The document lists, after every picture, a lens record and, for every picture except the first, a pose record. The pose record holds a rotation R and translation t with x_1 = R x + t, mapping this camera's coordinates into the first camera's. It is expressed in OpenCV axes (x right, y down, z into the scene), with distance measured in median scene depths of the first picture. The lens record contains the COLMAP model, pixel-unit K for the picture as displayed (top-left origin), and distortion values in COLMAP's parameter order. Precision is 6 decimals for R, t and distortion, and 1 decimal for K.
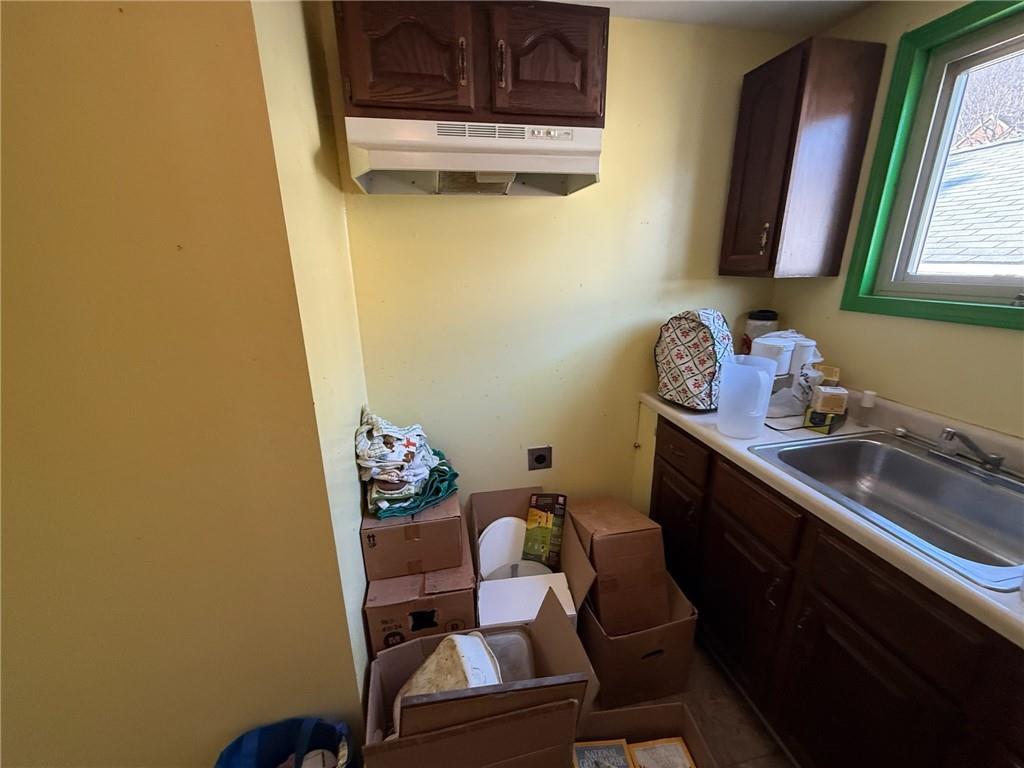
lens RADIAL K [[406.6, 0, 509.3], [0, 406.6, 384.5], [0, 0, 1]] dist [-0.001063, -0.000430]
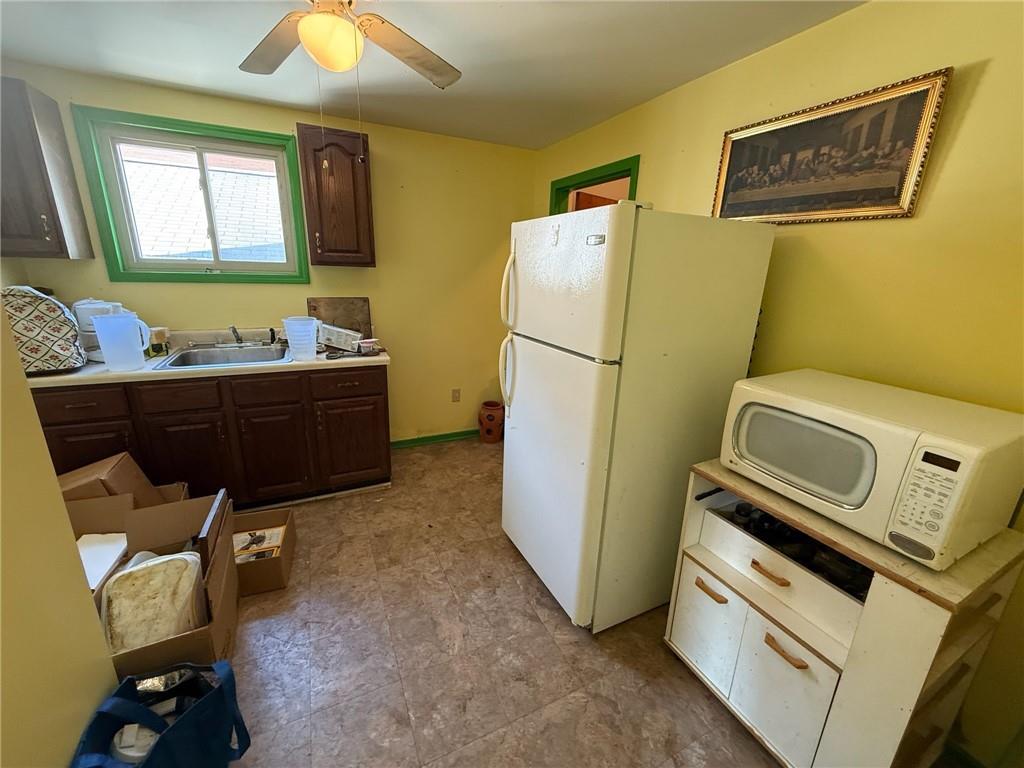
lens RADIAL K [[406.6, 0, 507.3], [0, 406.6, 384.2], [0, 0, 1]] dist [-0.001063, -0.000430]
pose [[-0.244510, -0.267643, 0.931977, -1.121554], [0.250065, 0.911234, 0.327292, 0.035715], [-0.936847, 0.313081, -0.155878, 0.001791]]
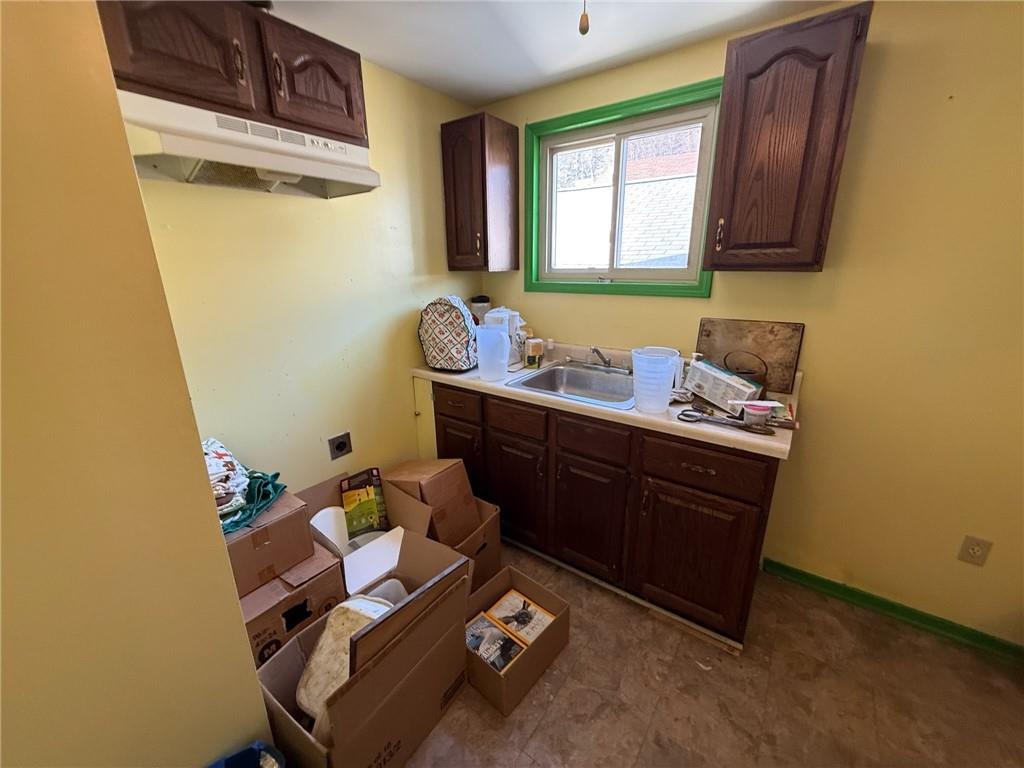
lens RADIAL K [[406.6, 0, 509.5], [0, 406.6, 384.0], [0, 0, 1]] dist [-0.001063, -0.000430]
pose [[0.737719, -0.188141, 0.648362, -0.340202], [0.196999, 0.978577, 0.059813, 0.064707], [-0.645726, 0.083602, 0.758979, -0.127837]]
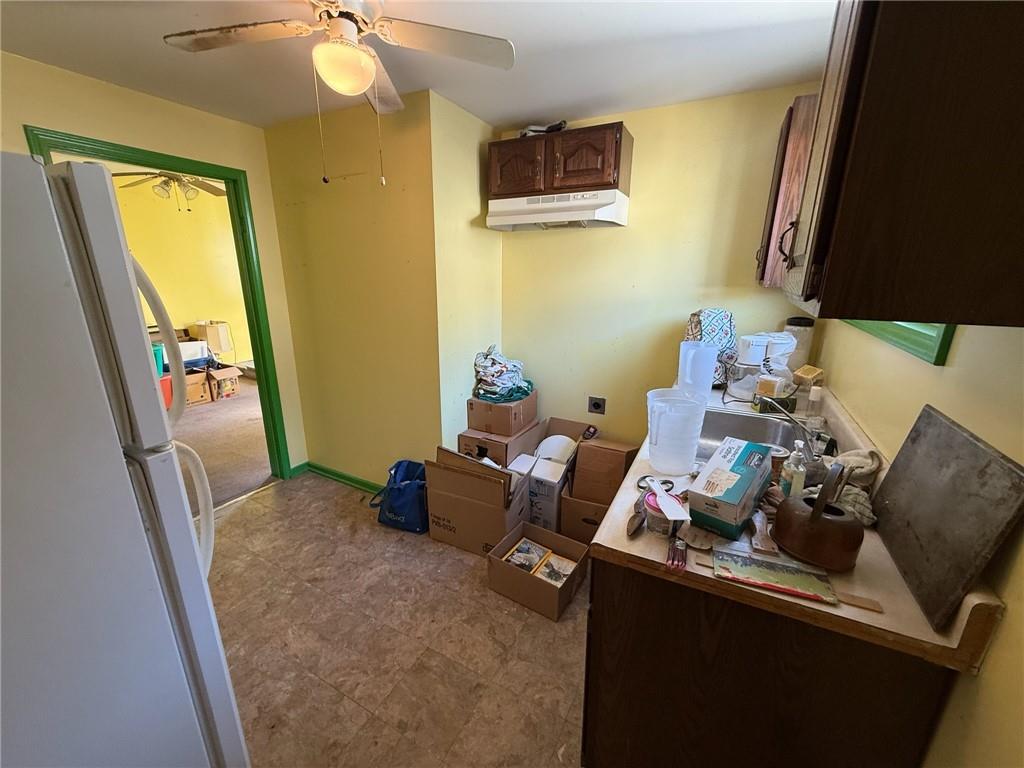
lens RADIAL K [[406.6, 0, 509.7], [0, 406.6, 384.6], [0, 0, 1]] dist [-0.001063, -0.000430]
pose [[0.774288, 0.191998, -0.603005, 0.924536], [-0.200091, 0.978257, 0.054553, 0.124339], [0.600368, 0.078416, 0.795870, -0.453079]]
